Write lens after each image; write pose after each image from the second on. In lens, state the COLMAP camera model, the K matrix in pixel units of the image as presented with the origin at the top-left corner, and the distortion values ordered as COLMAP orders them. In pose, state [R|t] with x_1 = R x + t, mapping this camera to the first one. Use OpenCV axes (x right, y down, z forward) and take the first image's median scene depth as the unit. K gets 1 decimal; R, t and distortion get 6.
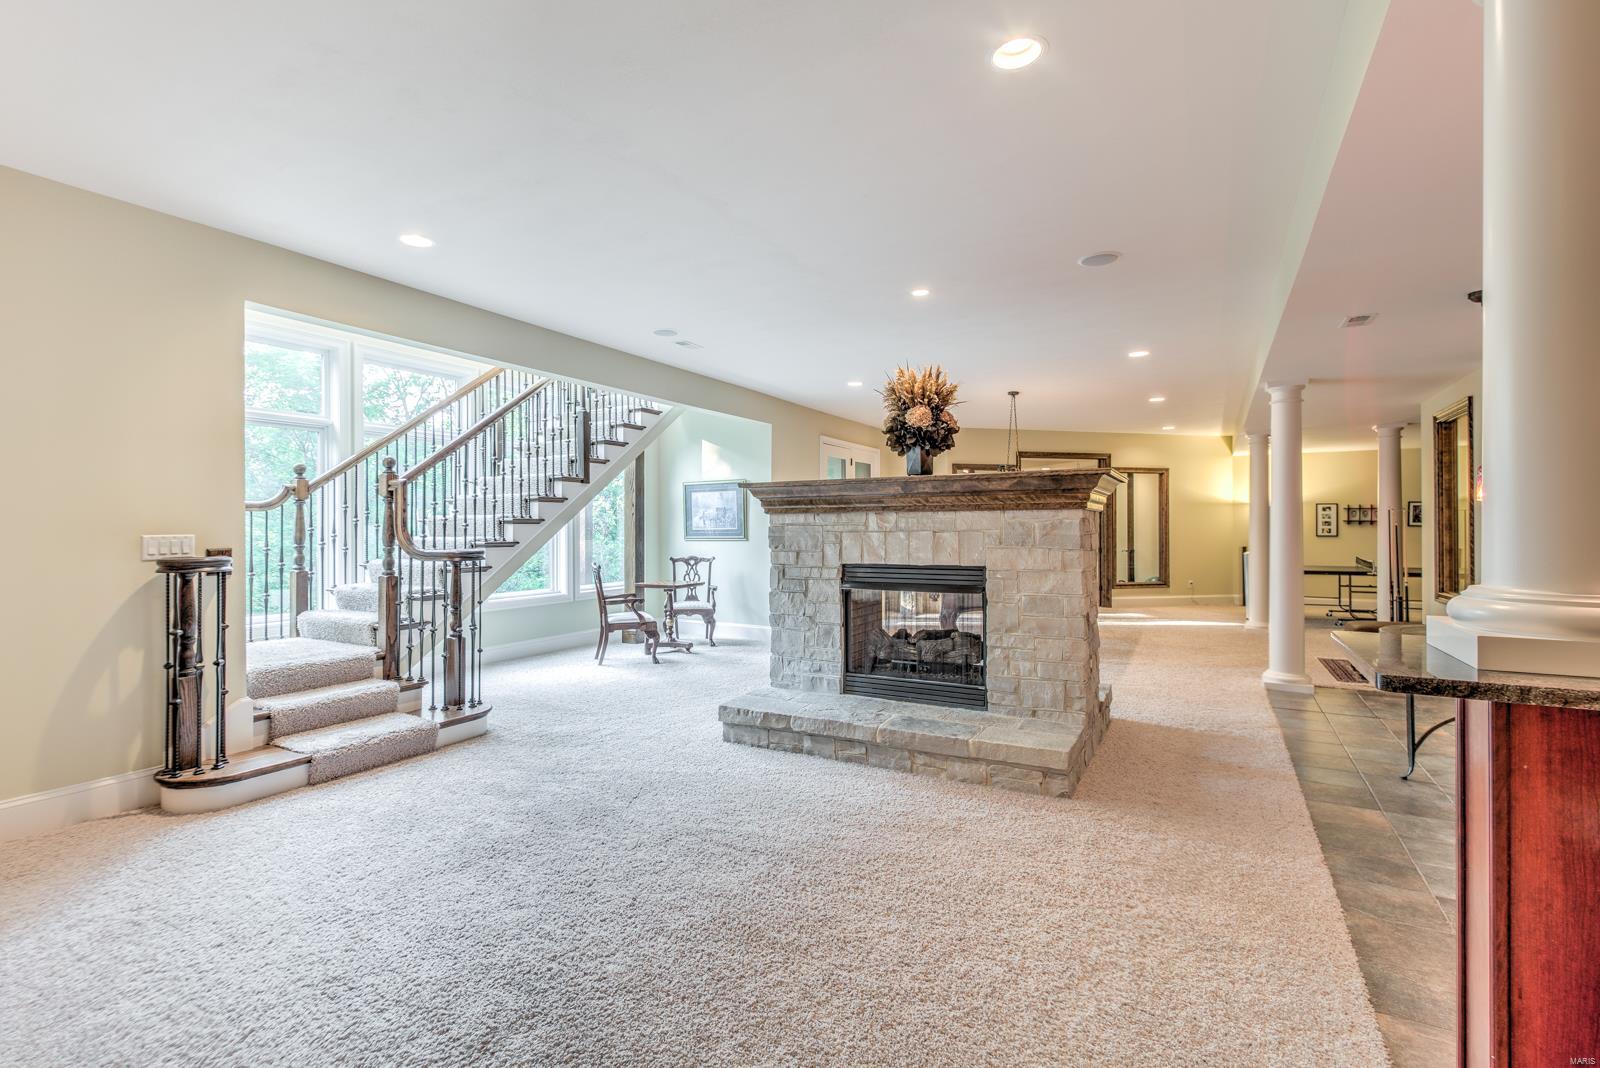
lens RADIAL K [[731.0, 0, 790.7], [0, 731.0, 530.2], [0, 0, 1]] dist [0.000051, 0.000074]
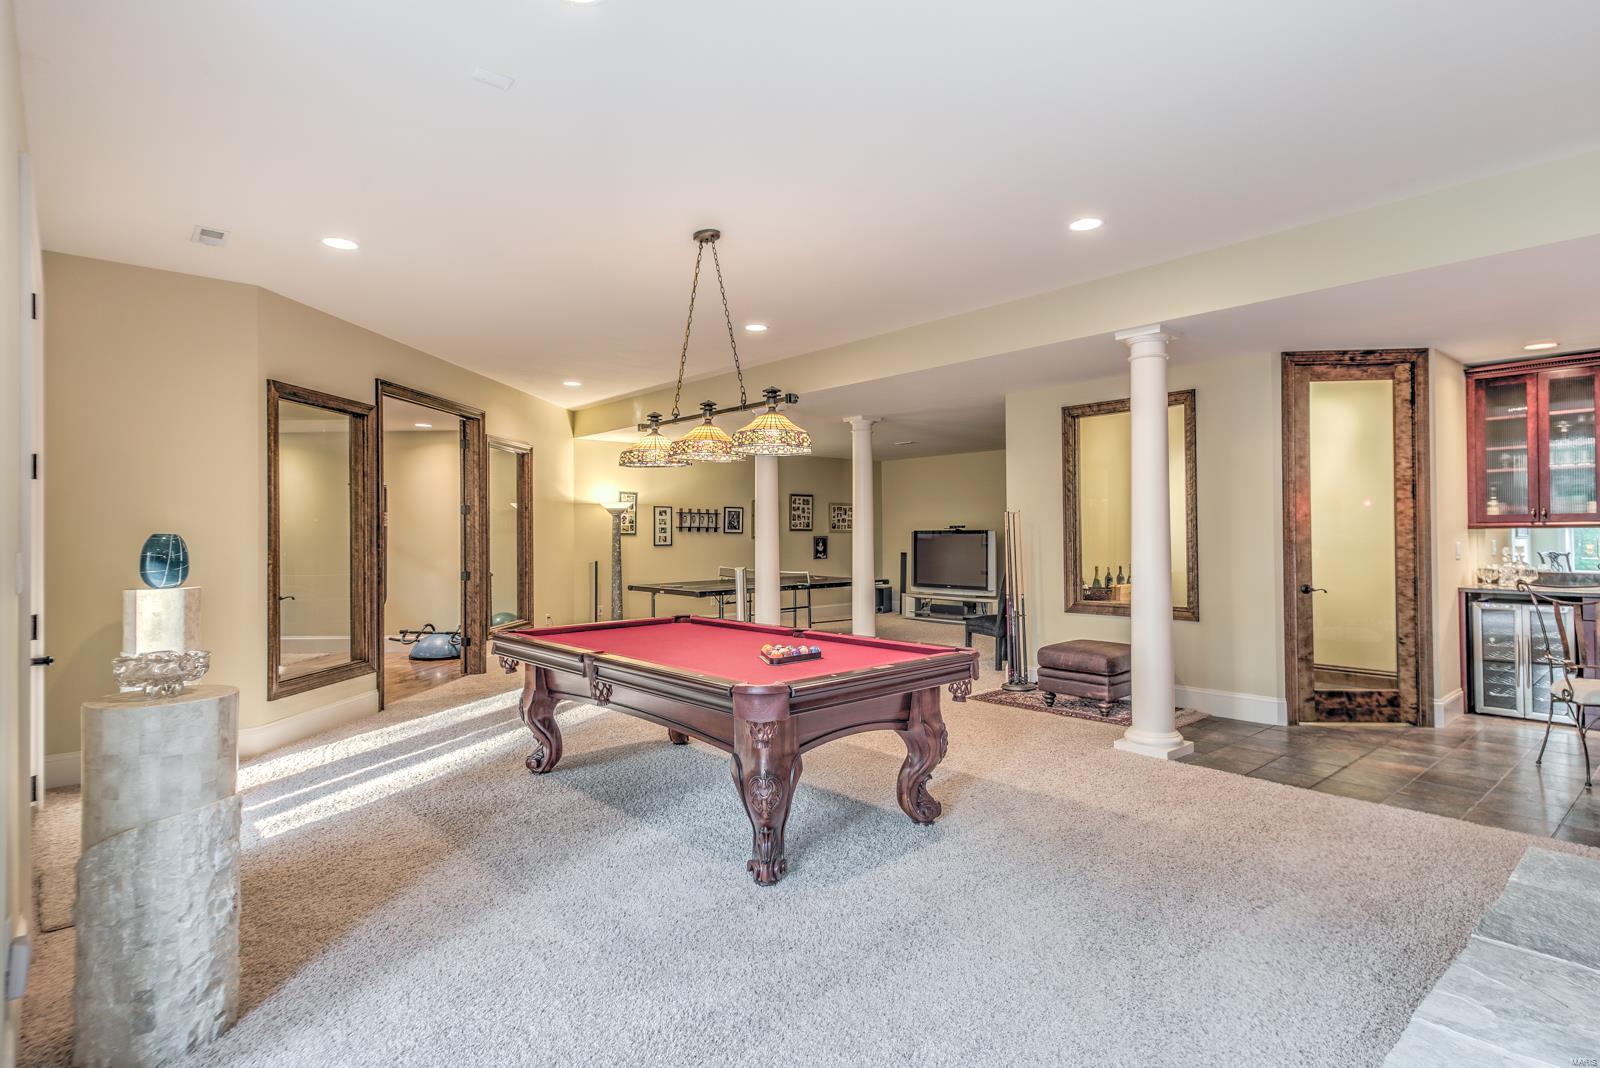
lens RADIAL K [[829.4, 0, 795.8], [0, 829.4, 527.1], [0, 0, 1]] dist [0.004073, -0.000869]
pose [[0.322075, 0.006596, 0.946691, -0.282047], [0.011728, 0.999871, -0.010957, -0.002220], [-0.946642, 0.014632, 0.321956, 1.393665]]
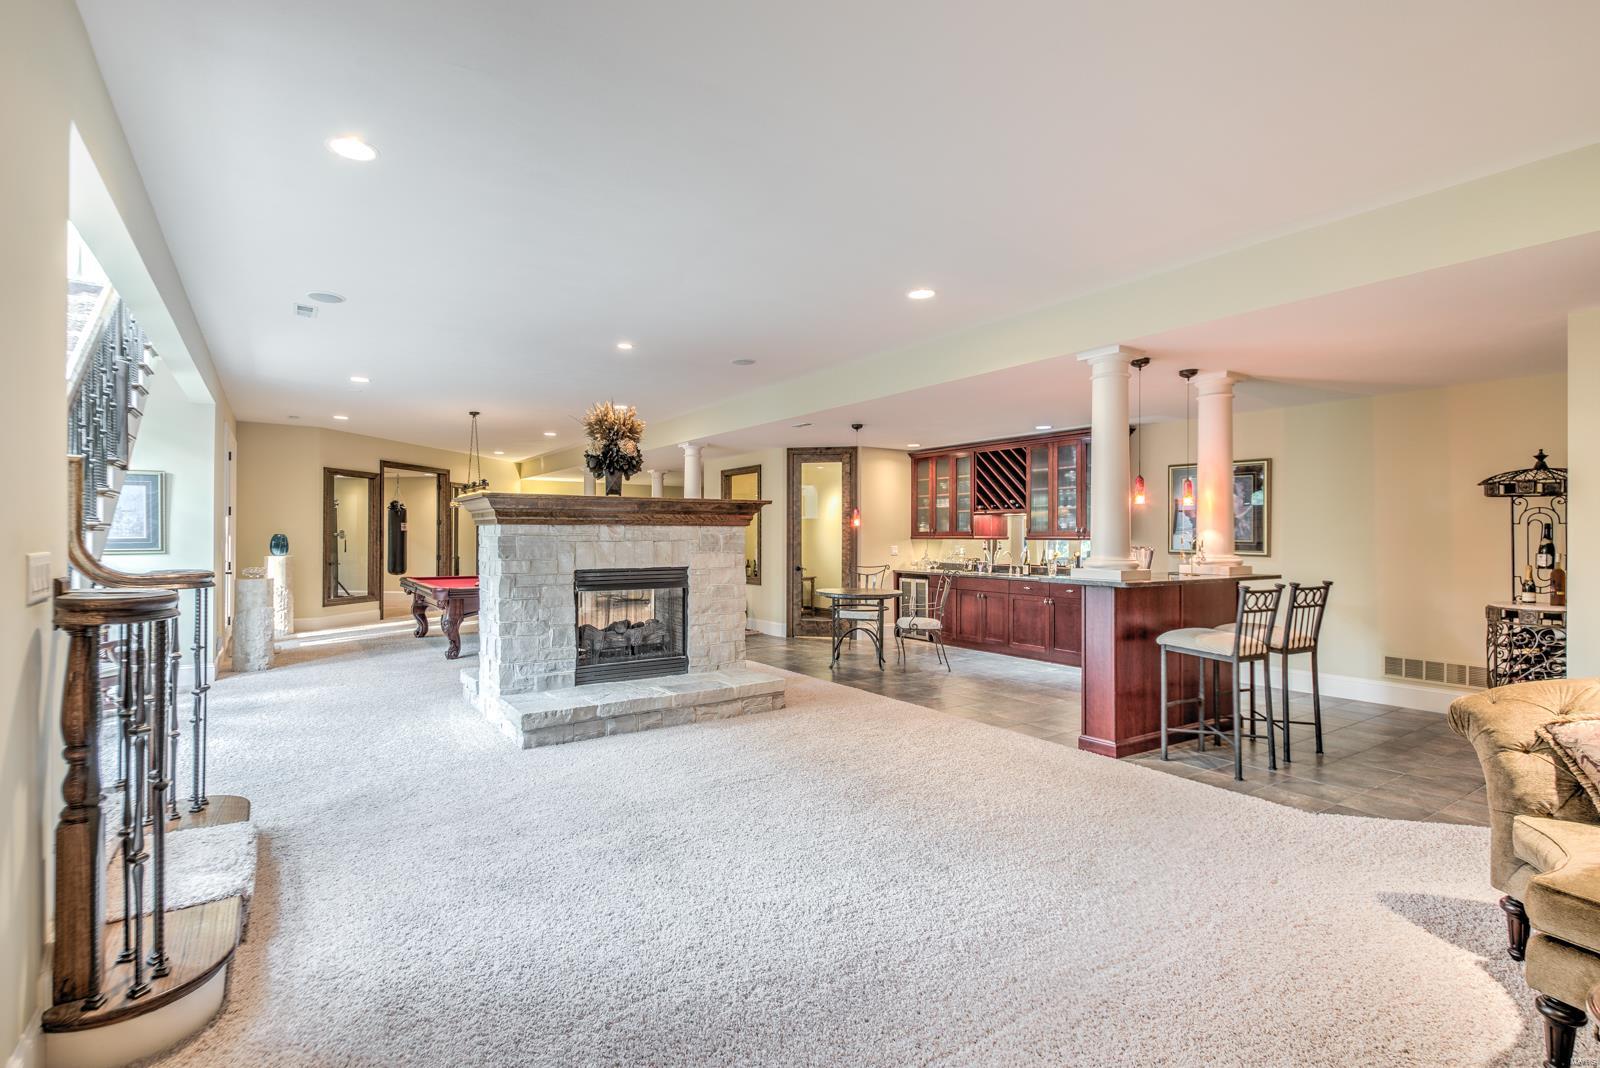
lens RADIAL K [[731.0, 0, 726.0], [0, 731.0, 531.9], [0, 0, 1]] dist [0.000051, 0.000074]
pose [[0.480052, 0.007843, 0.877205, -0.830859], [-0.001221, 0.999965, -0.008272, -0.003772], [-0.877239, 0.002900, 0.480045, 0.265330]]
